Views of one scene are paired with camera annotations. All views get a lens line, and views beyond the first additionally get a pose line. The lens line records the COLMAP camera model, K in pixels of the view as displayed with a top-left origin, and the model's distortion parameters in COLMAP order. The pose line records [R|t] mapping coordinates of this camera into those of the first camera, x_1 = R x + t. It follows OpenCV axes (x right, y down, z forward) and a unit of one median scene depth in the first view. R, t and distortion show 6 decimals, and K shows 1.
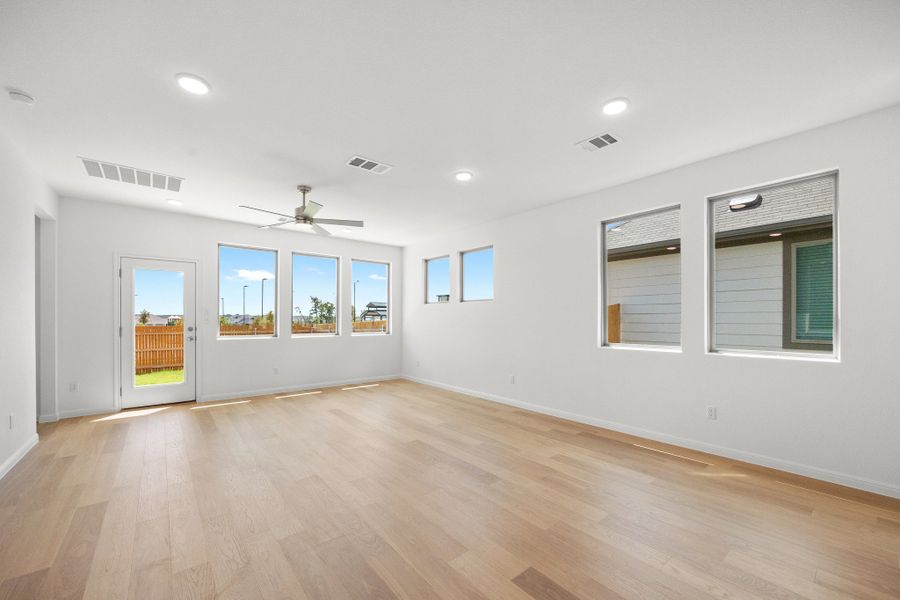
lens RADIAL K [[339.4, 0, 461.4], [0, 339.4, 314.8], [0, 0, 1]] dist [-0.012391, -0.000132]
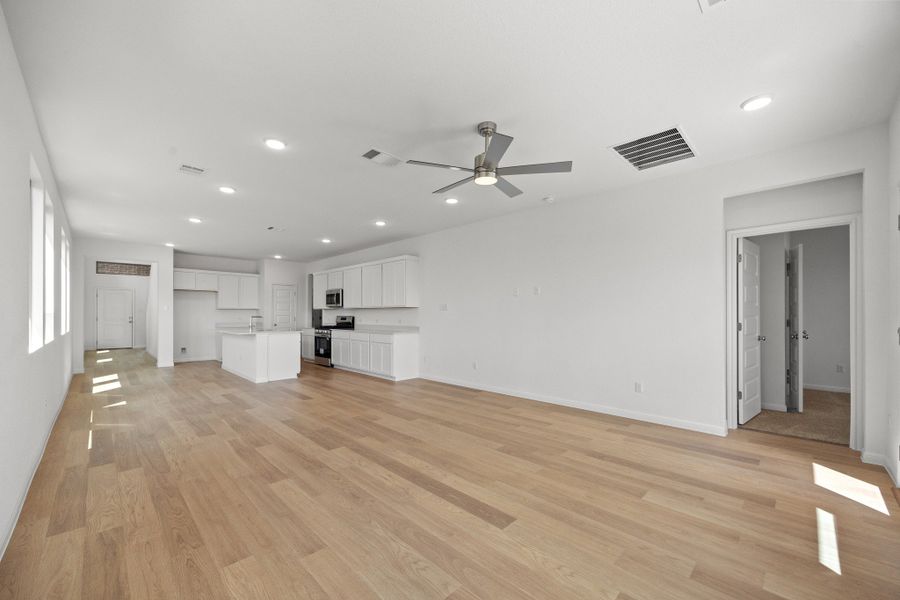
lens RADIAL K [[369.7, 0, 440.1], [0, 369.7, 315.6], [0, 0, 1]] dist [-0.008397, 0.000415]
pose [[-0.998880, -0.002336, -0.047267, -0.257936], [-0.001772, 0.999927, -0.011974, 0.025741], [0.047291, -0.011877, -0.998811, 1.374457]]
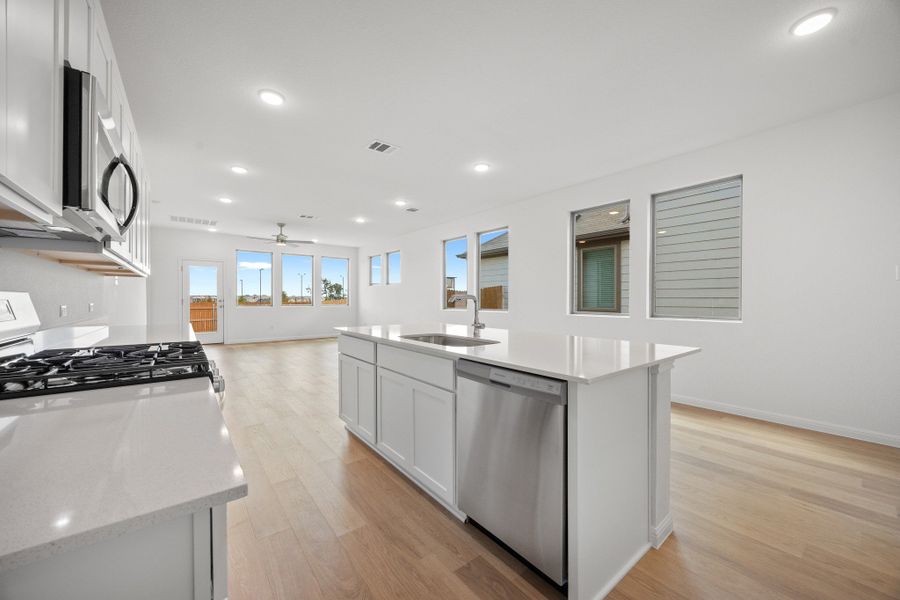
lens RADIAL K [[339.4, 0, 464.7], [0, 339.4, 299.5], [0, 0, 1]] dist [-0.012391, -0.000132]
pose [[0.999537, 0.001670, -0.030368, 0.472628], [-0.001315, 0.999931, 0.011682, 0.012607], [0.030386, -0.011637, 0.999471, -0.654268]]
